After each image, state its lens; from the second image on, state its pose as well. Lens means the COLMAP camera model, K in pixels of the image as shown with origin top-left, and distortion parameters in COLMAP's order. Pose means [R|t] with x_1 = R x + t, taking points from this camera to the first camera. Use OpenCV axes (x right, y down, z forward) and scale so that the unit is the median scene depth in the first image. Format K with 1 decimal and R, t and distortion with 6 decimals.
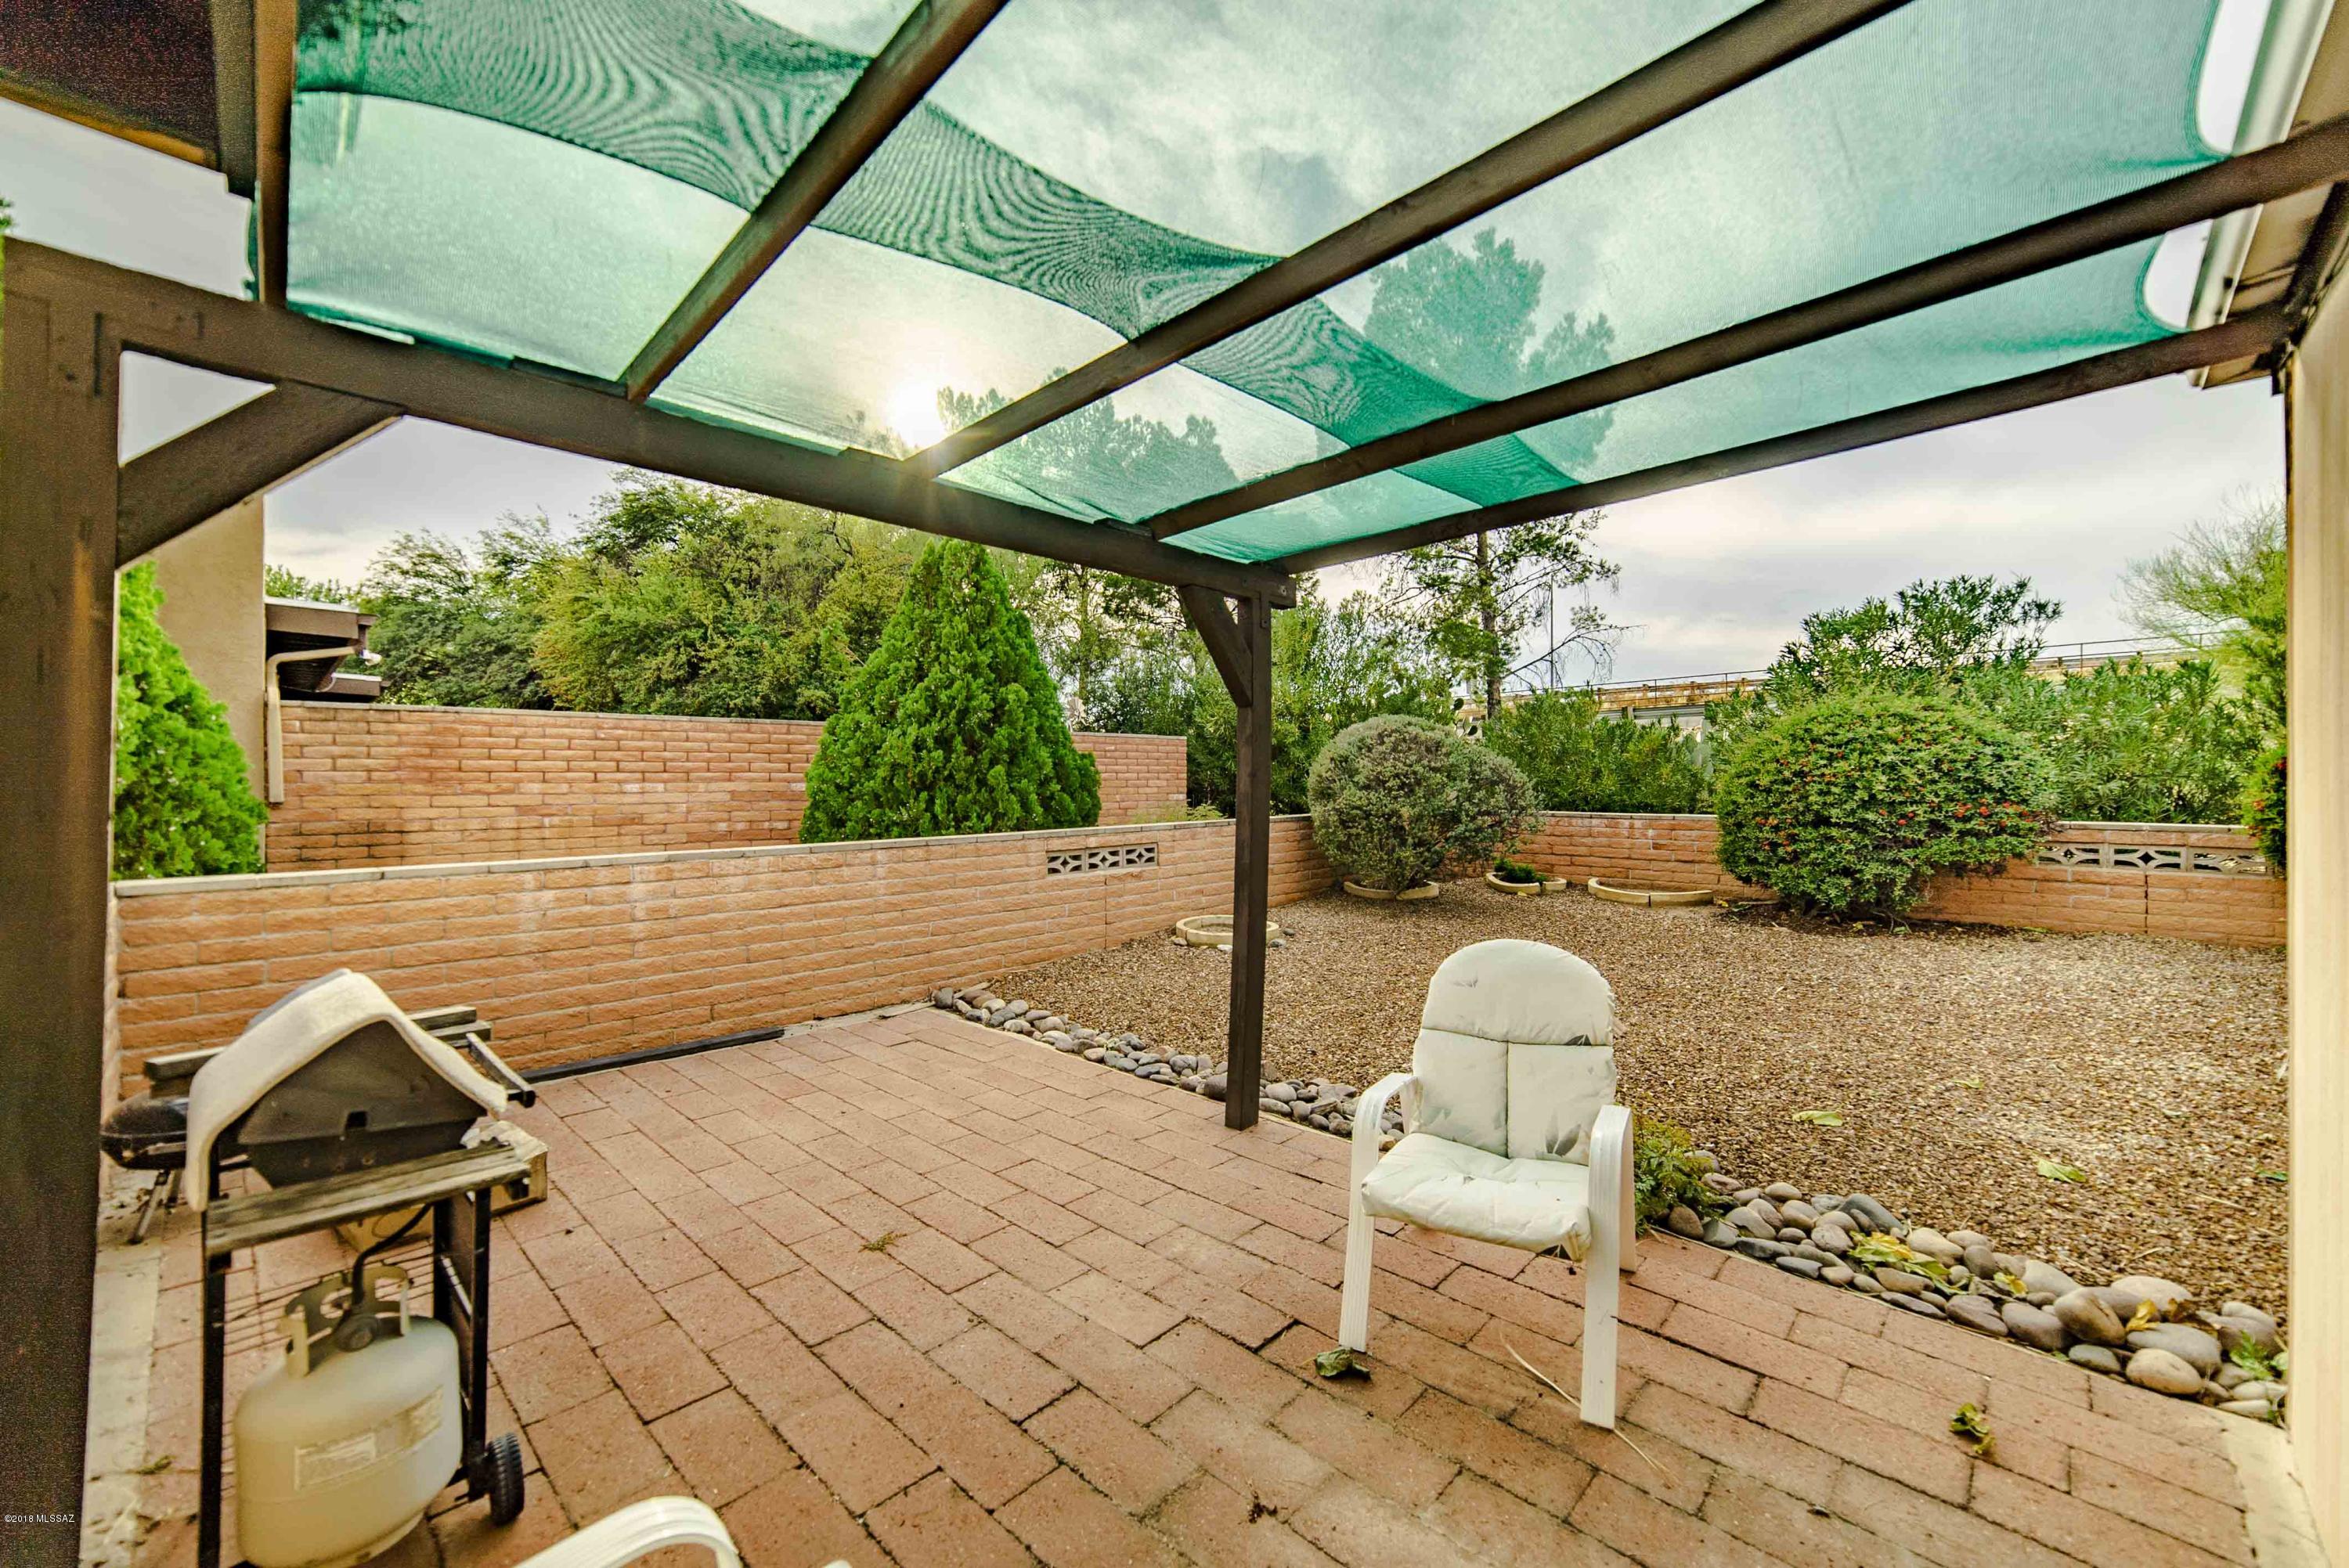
lens RADIAL K [[923.2, 0, 1181.1], [0, 923.2, 785.8], [0, 0, 1]] dist [-0.014573, 0.006524]
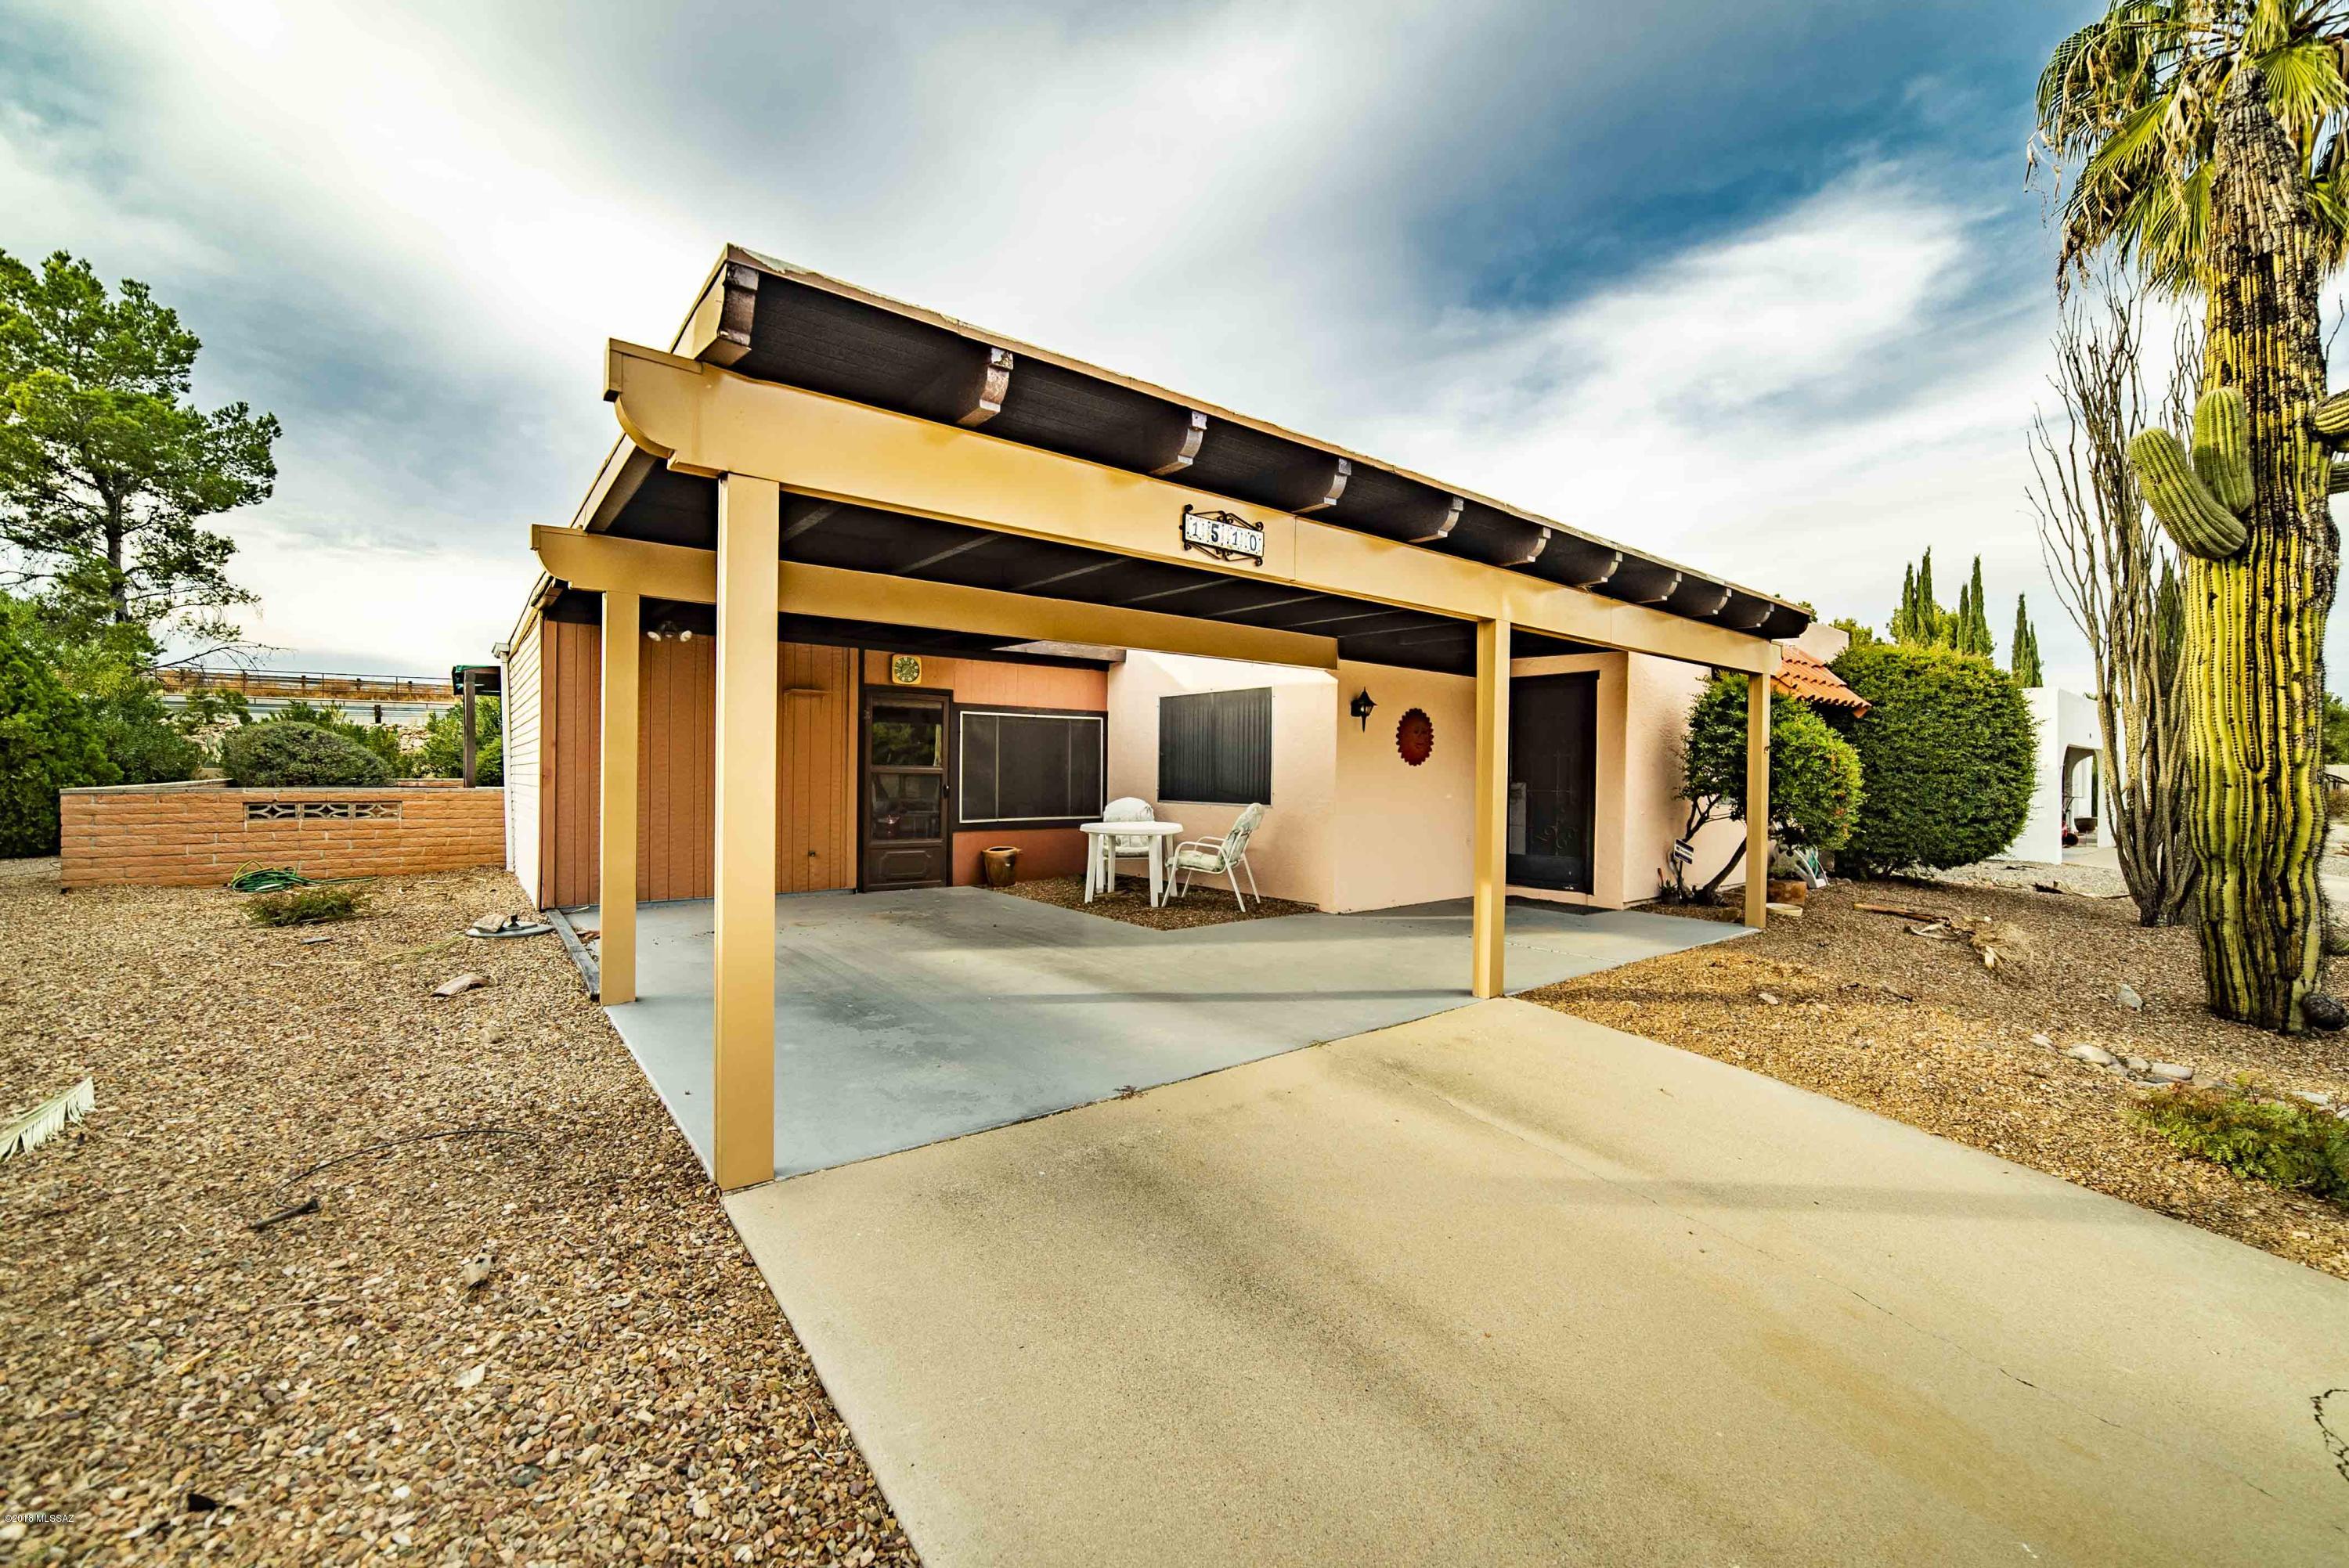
lens RADIAL K [[923.2, 0, 1164.4], [0, 923.2, 785.7], [0, 0, 1]] dist [-0.014573, 0.006524]
pose [[0.133518, -0.005764, 0.991030, -1.378226], [-0.001187, 0.999981, 0.005976, 0.035929], [-0.991046, -0.001974, 0.133509, -0.935182]]
